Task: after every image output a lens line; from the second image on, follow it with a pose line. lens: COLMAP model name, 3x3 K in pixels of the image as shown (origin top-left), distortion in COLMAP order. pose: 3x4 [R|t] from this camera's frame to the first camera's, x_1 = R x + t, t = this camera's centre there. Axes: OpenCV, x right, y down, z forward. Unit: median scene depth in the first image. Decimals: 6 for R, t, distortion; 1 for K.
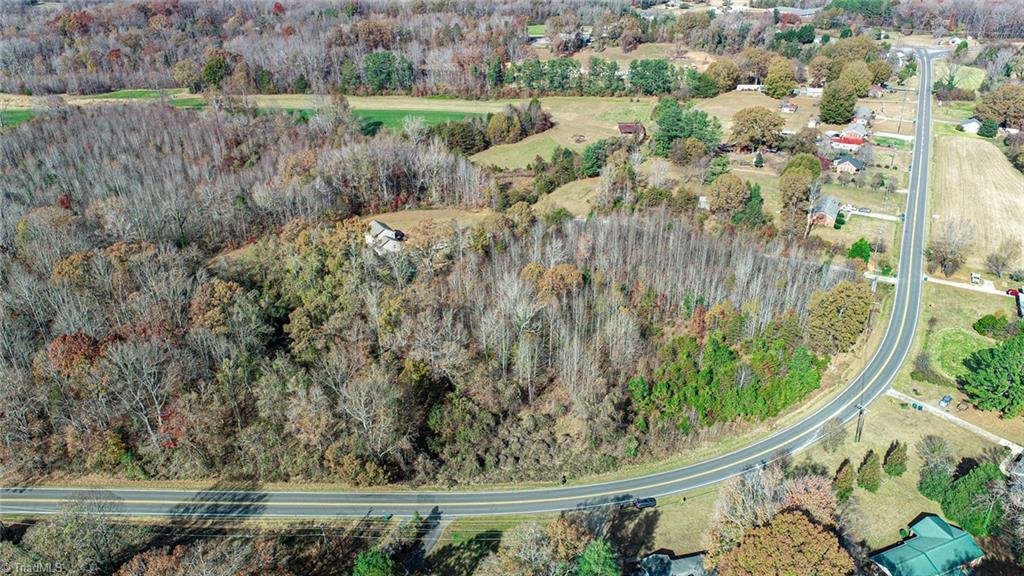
lens RADIAL K [[690.9, 0, 512.0], [0, 690.9, 288.0], [0, 0, 1]] dist [-0.010028, 0.003383]
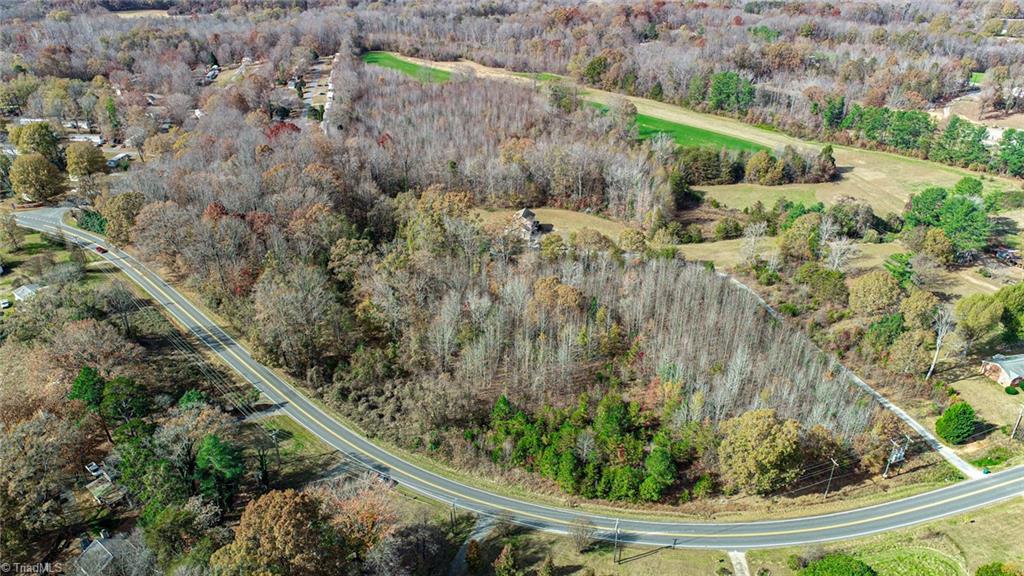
lens RADIAL K [[690.9, 0, 512.0], [0, 690.9, 288.0], [0, 0, 1]] dist [-0.010028, 0.003383]
pose [[0.720071, 0.334119, -0.608164, 0.507890], [-0.343753, 0.933100, 0.105629, -0.087817], [0.602770, 0.132998, 0.786753, 0.127239]]
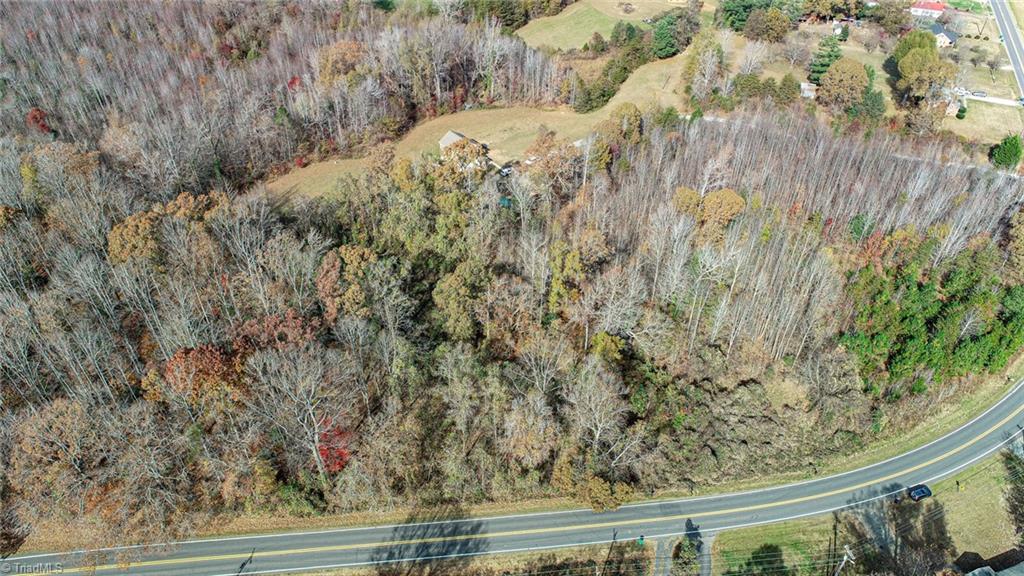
lens RADIAL K [[690.9, 0, 512.0], [0, 690.9, 288.0], [0, 0, 1]] dist [-0.010028, 0.003383]
pose [[0.992603, -0.064965, 0.102556, -0.224657], [0.042417, 0.977117, 0.208430, -0.083983], [-0.113750, -0.202539, 0.972645, 0.147451]]
